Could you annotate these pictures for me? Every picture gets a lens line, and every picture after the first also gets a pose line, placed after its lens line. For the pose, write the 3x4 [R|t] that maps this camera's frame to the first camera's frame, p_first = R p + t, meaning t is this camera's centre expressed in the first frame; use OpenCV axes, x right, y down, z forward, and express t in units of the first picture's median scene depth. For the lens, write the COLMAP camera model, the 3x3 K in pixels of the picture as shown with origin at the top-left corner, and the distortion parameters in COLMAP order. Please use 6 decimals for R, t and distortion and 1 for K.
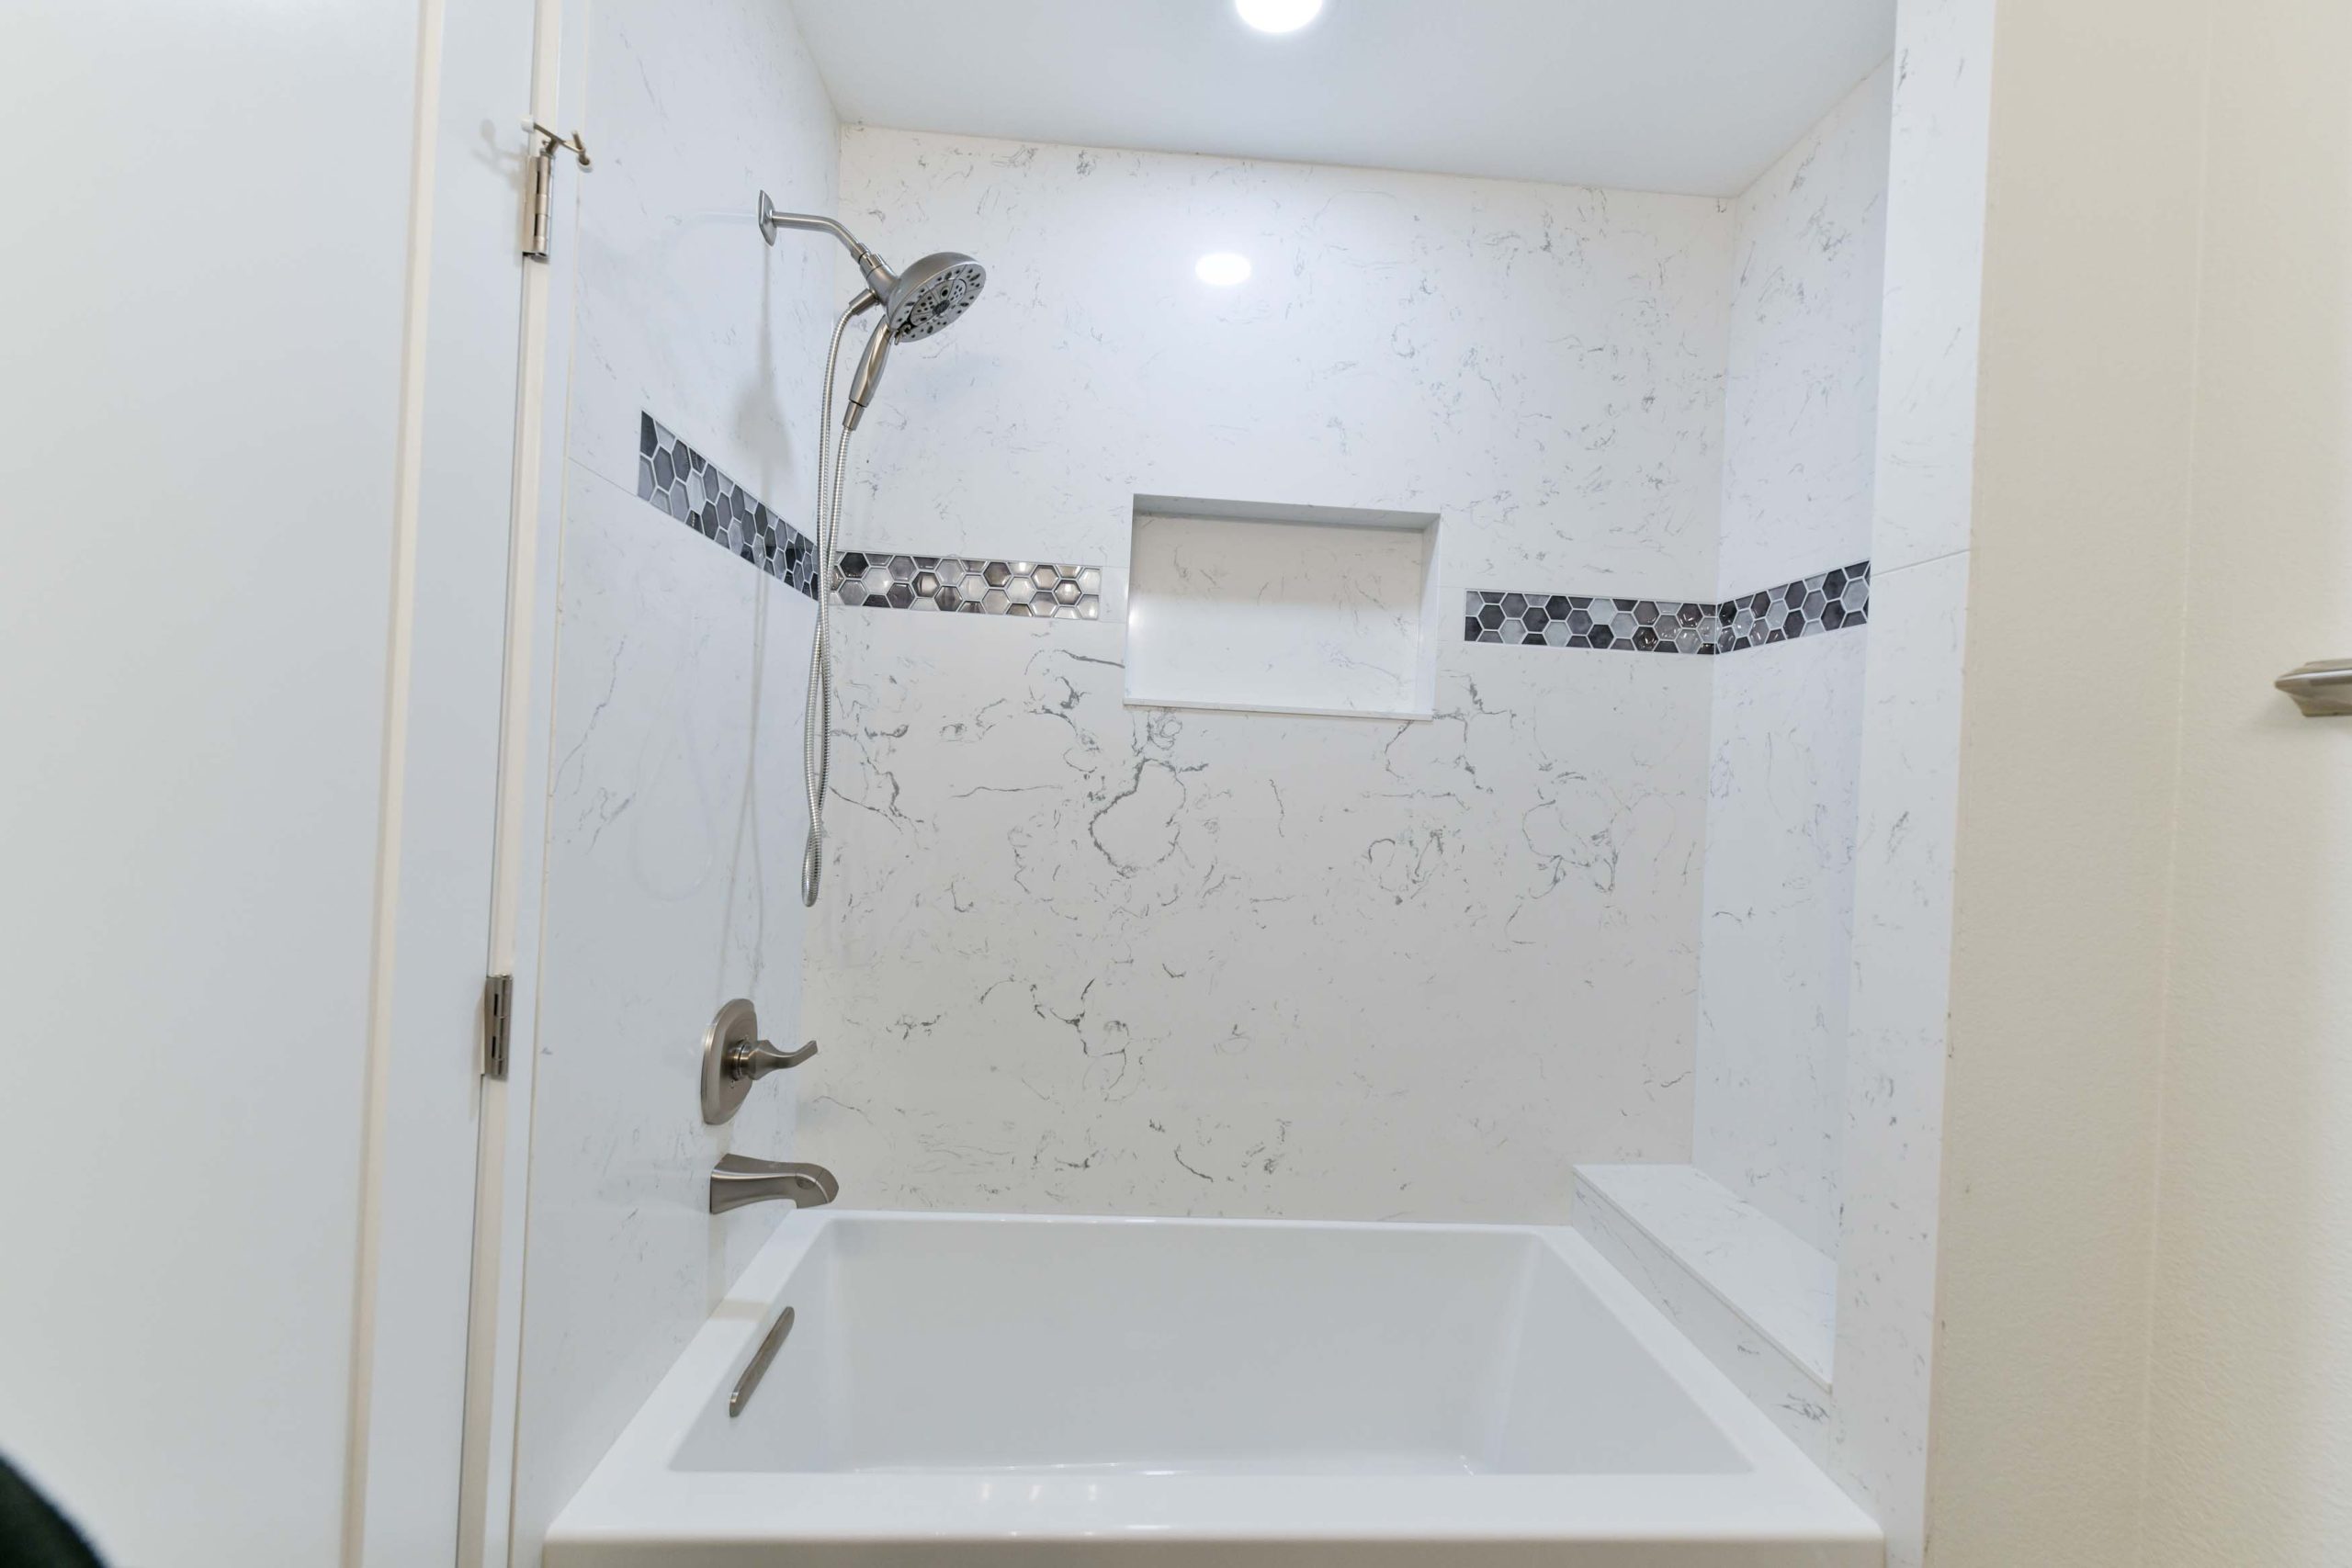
lens RADIAL K [[945.7, 0, 1176.7], [0, 945.7, 779.7], [0, 0, 1]] dist [-0.000358, 0.000106]
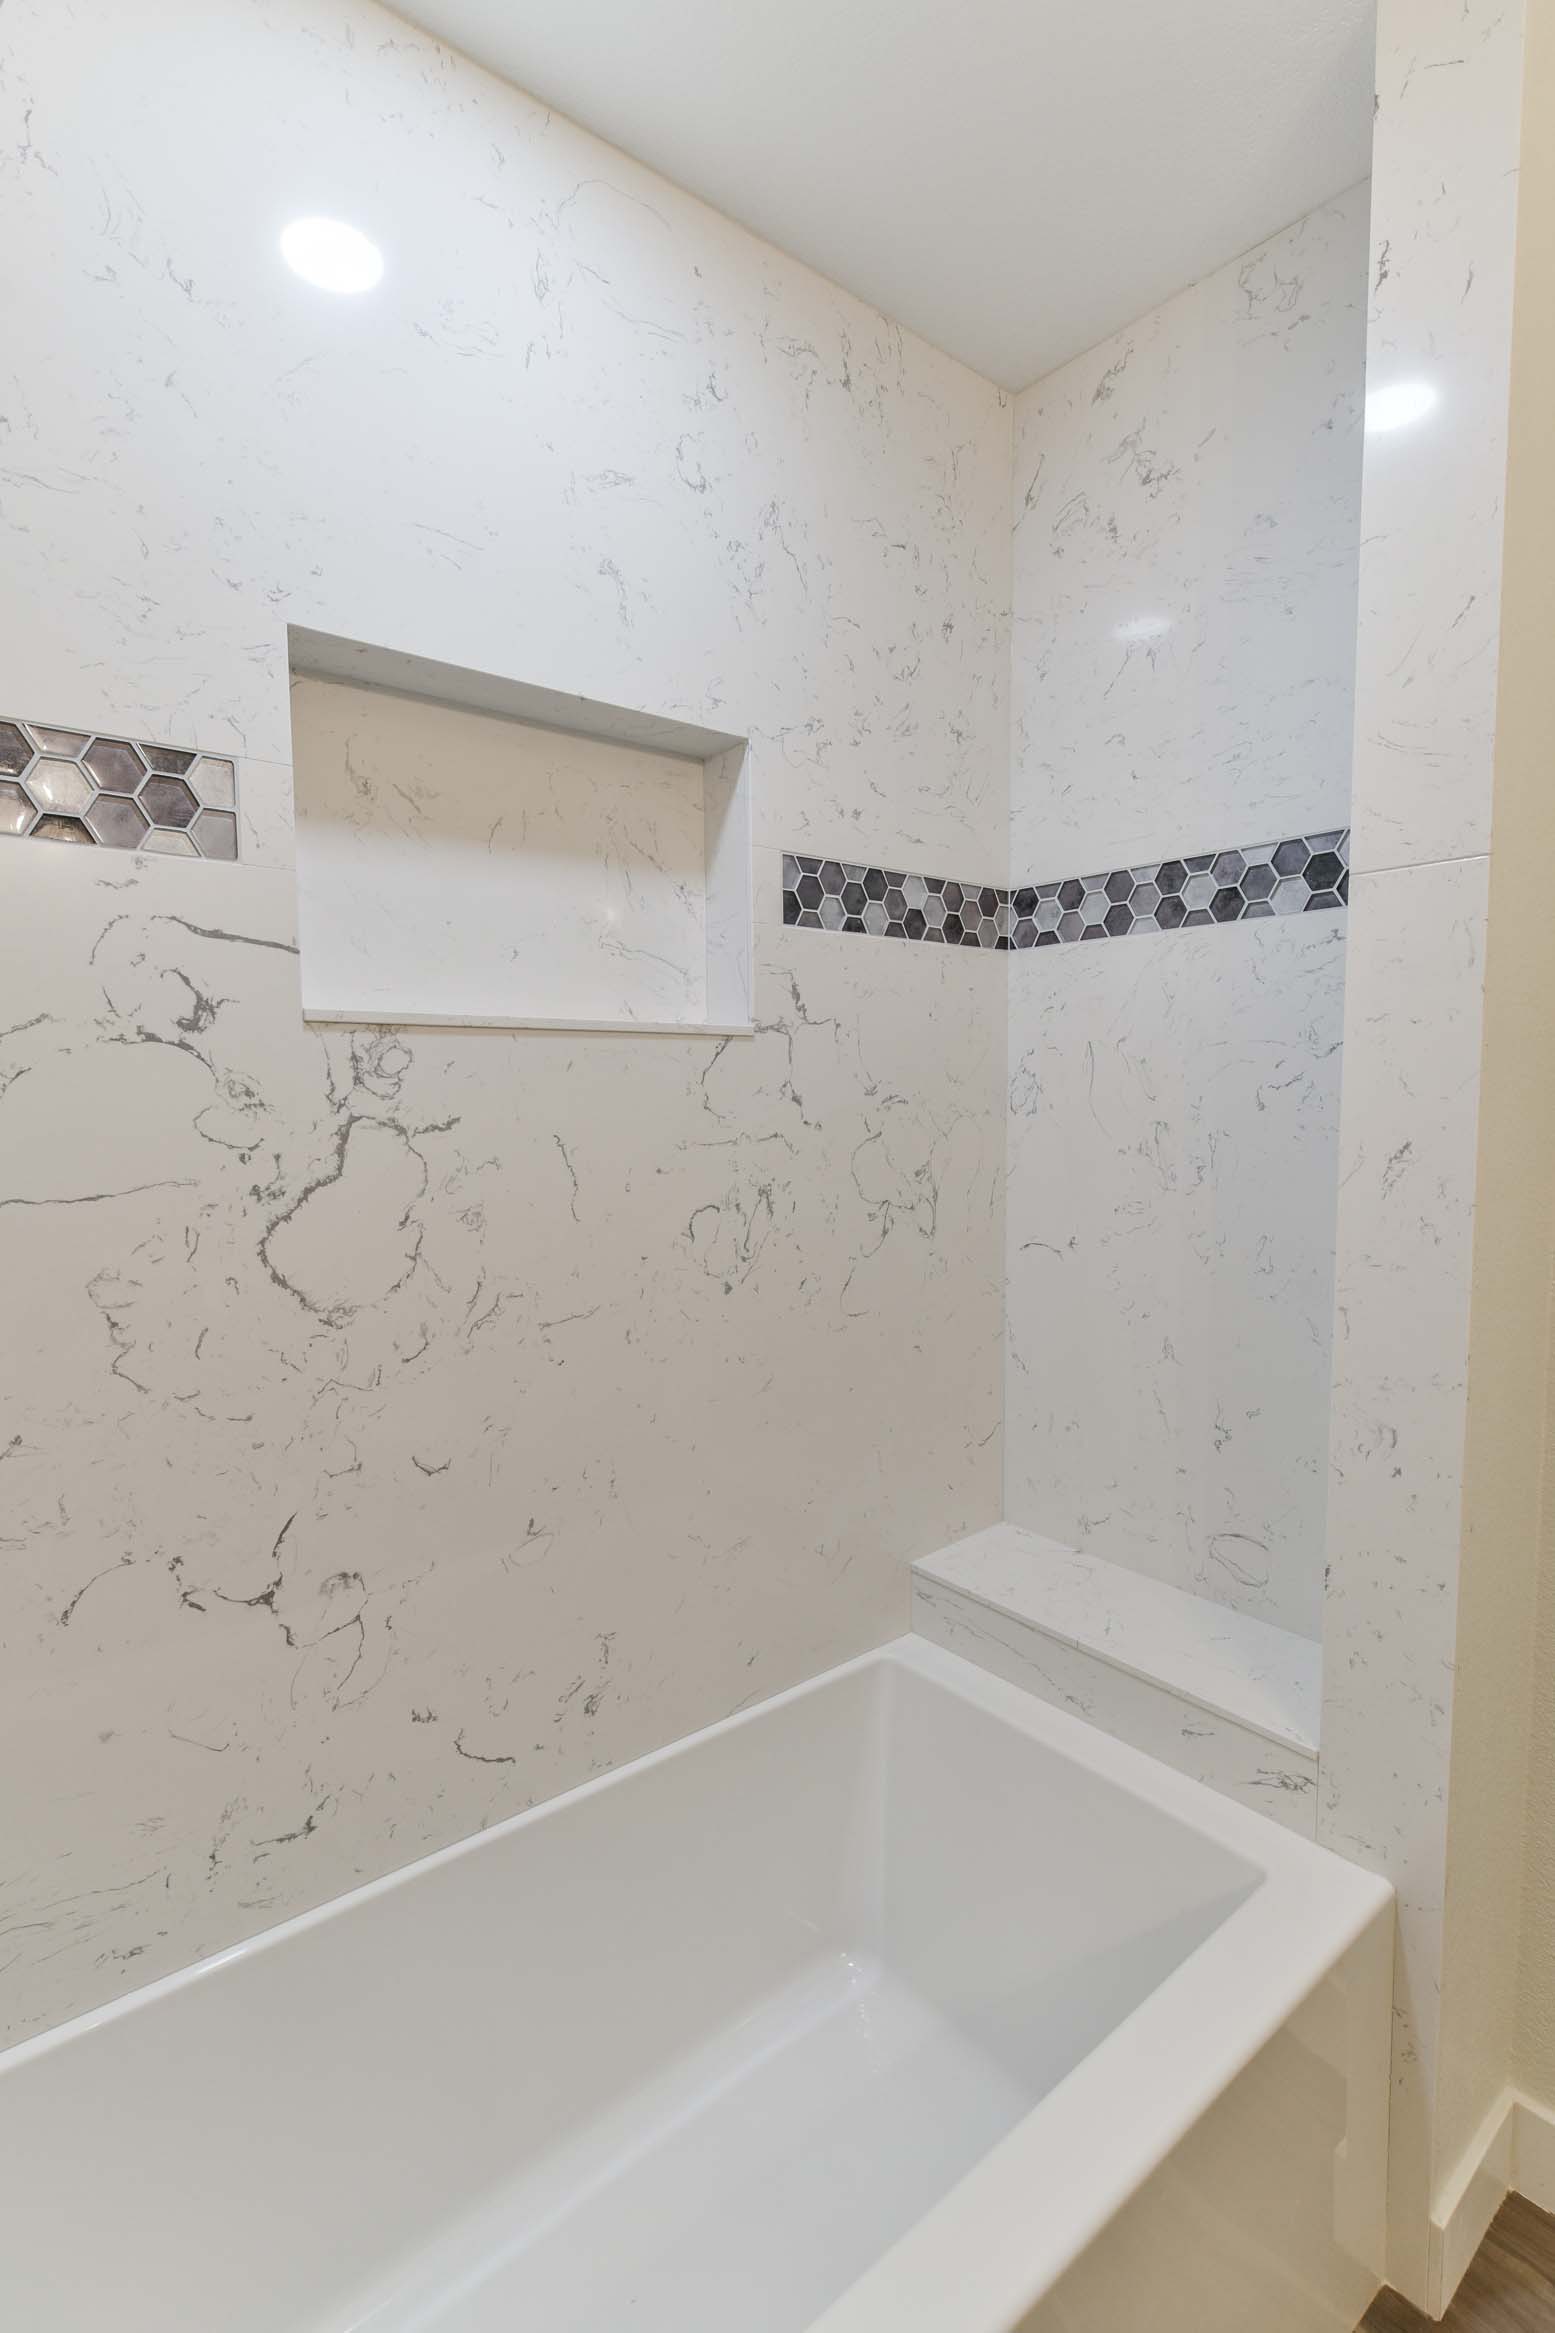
lens RADIAL K [[1080.7, 0, 776.7], [0, 1080.7, 1172.6], [0, 0, 1]] dist [0.000542, -0.003352]
pose [[0.808082, -0.099027, 0.580686, -0.207624], [0.043284, 0.993086, 0.109122, -0.048720], [-0.587477, -0.063045, 0.806781, 0.324873]]
